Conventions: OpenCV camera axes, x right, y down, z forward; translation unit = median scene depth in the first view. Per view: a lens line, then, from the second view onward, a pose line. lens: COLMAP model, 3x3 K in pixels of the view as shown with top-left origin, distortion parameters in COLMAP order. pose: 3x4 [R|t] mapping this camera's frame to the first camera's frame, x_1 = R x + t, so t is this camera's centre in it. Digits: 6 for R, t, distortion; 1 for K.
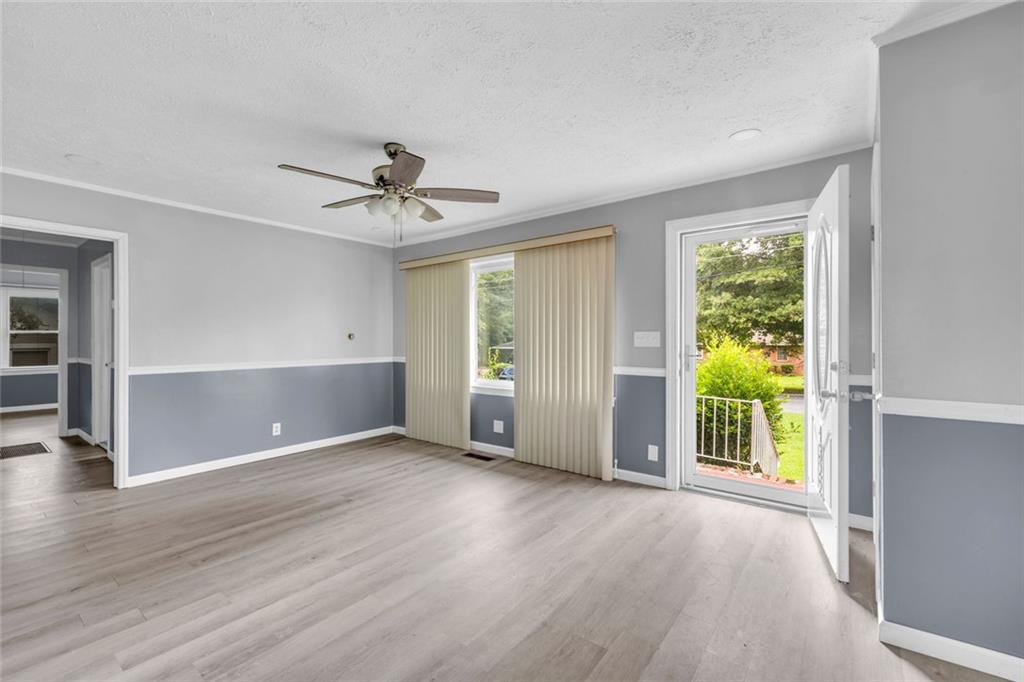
lens RADIAL K [[430.8, 0, 512.3], [0, 430.8, 335.8], [0, 0, 1]] dist [0.000351, -0.000051]
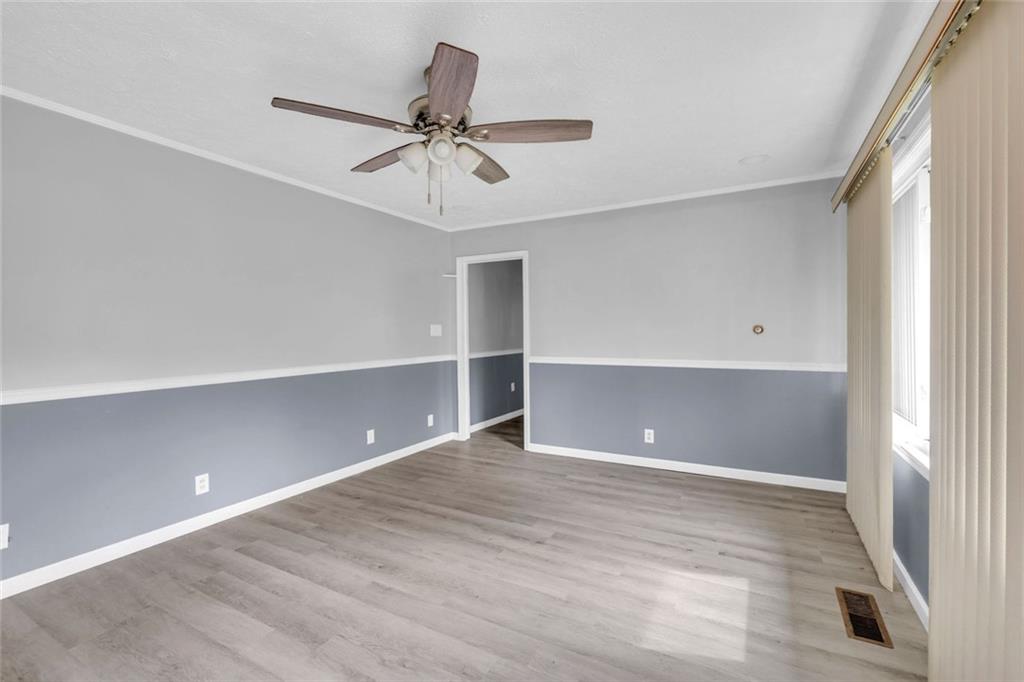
lens RADIAL K [[430.8, 0, 512.3], [0, 430.8, 335.8], [0, 0, 1]] dist [0.000351, -0.000051]
pose [[0.174781, 0.009446, -0.984562, 0.407475], [0.013575, 0.999836, 0.012003, -0.003700], [0.984514, -0.015464, 0.174624, 0.873909]]
